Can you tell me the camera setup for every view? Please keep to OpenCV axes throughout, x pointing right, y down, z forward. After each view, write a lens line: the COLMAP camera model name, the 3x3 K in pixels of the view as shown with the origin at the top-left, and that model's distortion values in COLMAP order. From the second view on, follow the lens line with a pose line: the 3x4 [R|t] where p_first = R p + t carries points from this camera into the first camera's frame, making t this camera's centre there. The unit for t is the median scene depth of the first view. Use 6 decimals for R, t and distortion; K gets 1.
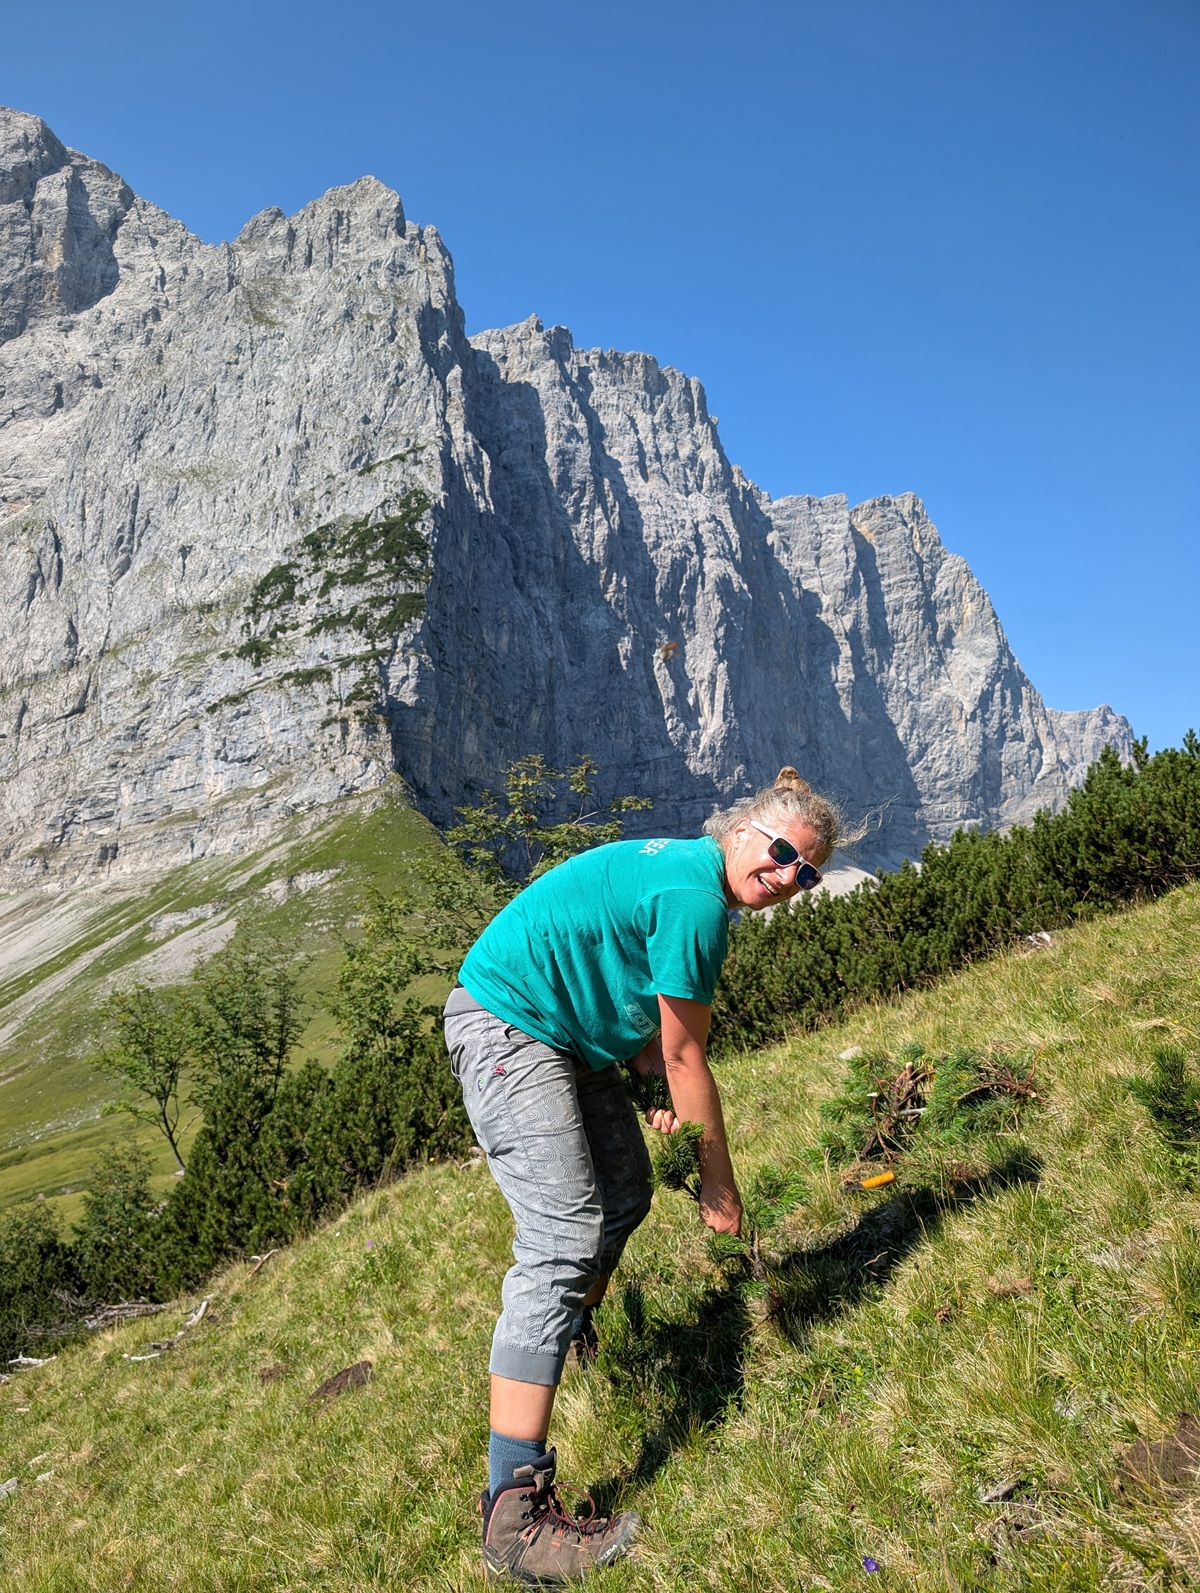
lens RADIAL K [[1273.1, 0, 600.0], [0, 1273.1, 796.5], [0, 0, 1]] dist [0.046363, -0.106974]
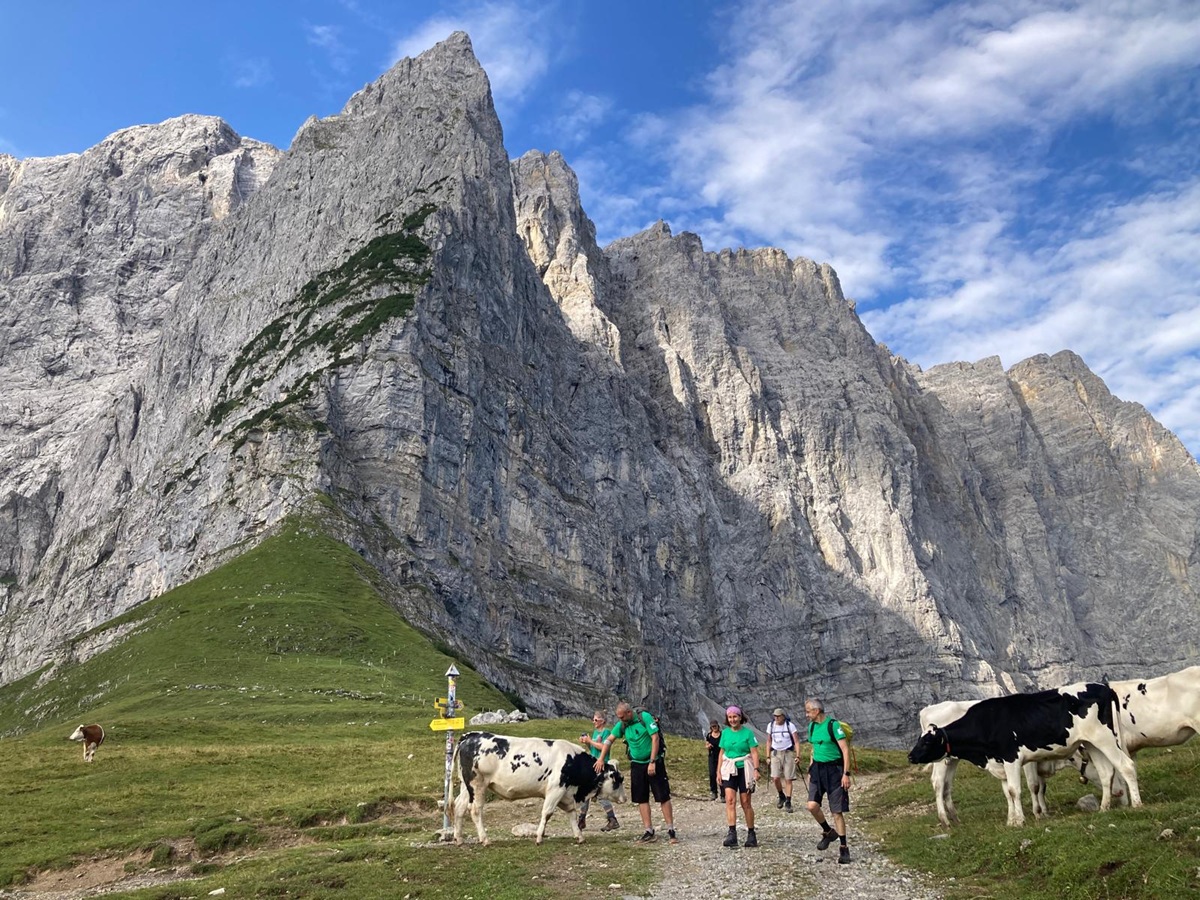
lens RADIAL K [[959.0, 0, 600.0], [0, 959.0, 450.0], [0, 0, 1]] dist [0.046363, -0.106974]
pose [[0.969842, -0.139424, -0.199920, 0.041479], [0.071581, 0.946991, -0.313183, 0.069250], [0.232988, 0.289428, 0.928412, 0.339489]]
